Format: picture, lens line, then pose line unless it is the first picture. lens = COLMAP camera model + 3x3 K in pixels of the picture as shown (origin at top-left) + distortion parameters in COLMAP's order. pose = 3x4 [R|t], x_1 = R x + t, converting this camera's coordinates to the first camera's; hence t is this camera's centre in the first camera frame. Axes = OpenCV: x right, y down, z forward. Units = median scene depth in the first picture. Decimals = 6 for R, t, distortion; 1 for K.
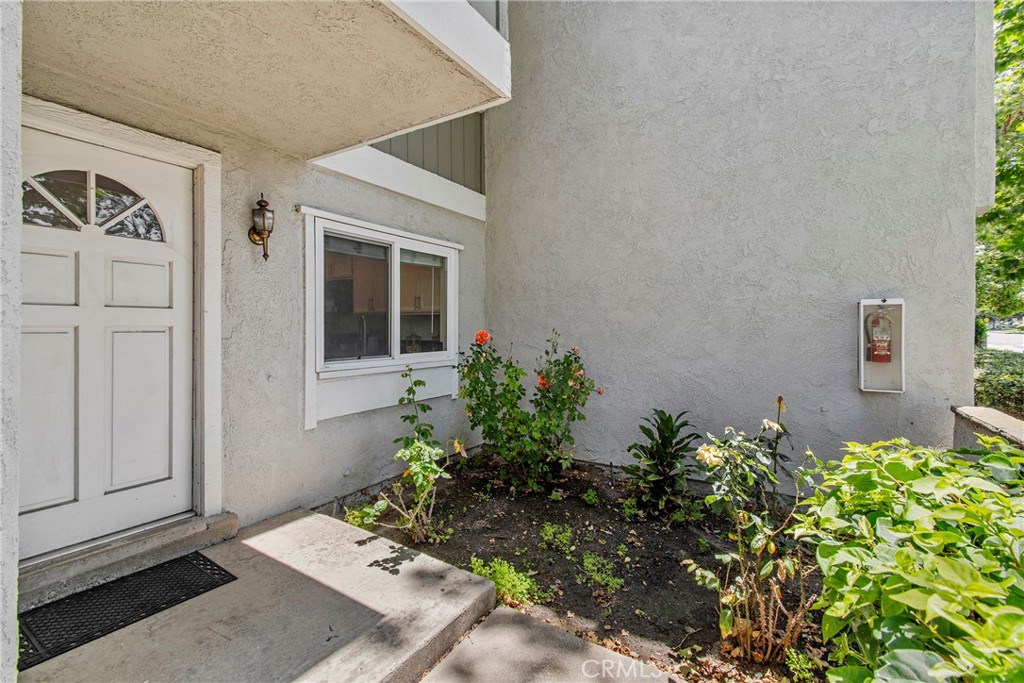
lens RADIAL K [[450.1, 0, 515.8], [0, 450.1, 340.3], [0, 0, 1]] dist [0.002482, -0.000164]
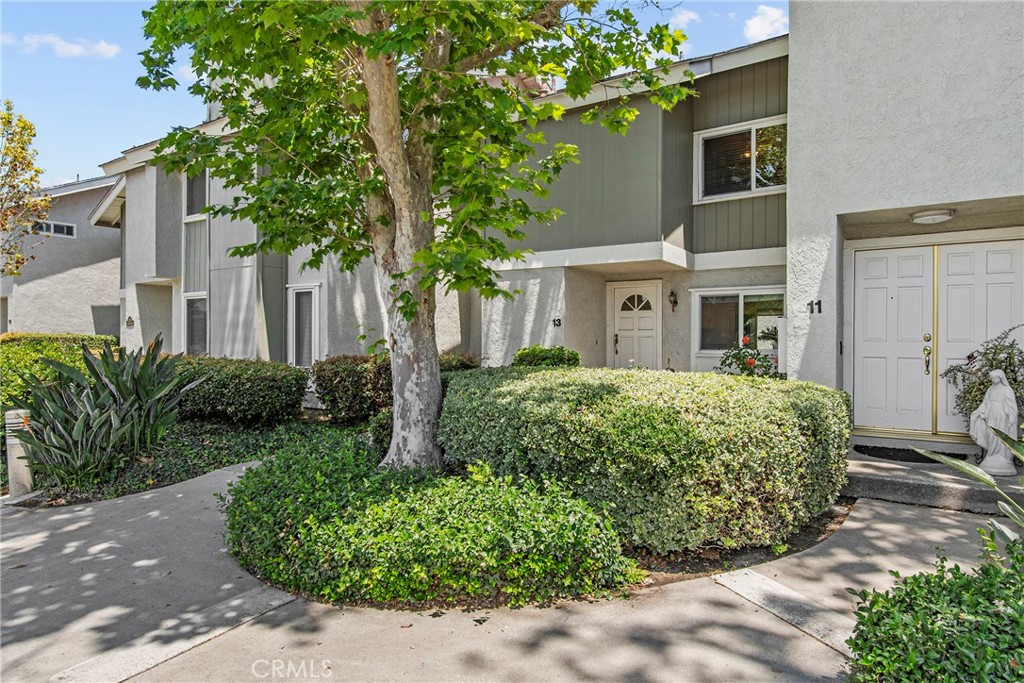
lens RADIAL K [[585.8, 0, 512.0], [0, 585.8, 341.5], [0, 0, 1]] dist [0.000225, 0.000005]
pose [[-0.032149, -0.002314, -0.999480, 3.241425], [-0.037595, 0.999292, -0.001104, 0.051952], [0.998776, 0.037540, -0.032214, 0.109673]]
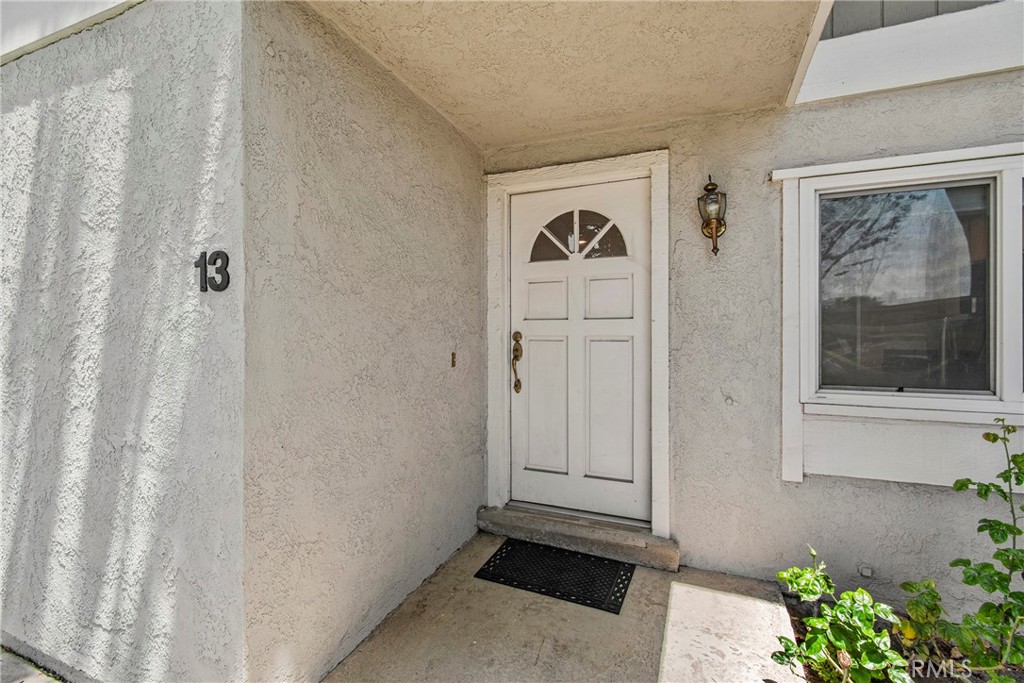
lens RADIAL K [[450.1, 0, 515.8], [0, 450.1, 340.3], [0, 0, 1]] dist [0.002482, -0.000164]
pose [[0.161918, 0.009558, -0.986758, 0.197930], [-0.033082, 0.999444, 0.004252, -0.015159], [0.986250, 0.031955, 0.162144, 0.527427]]
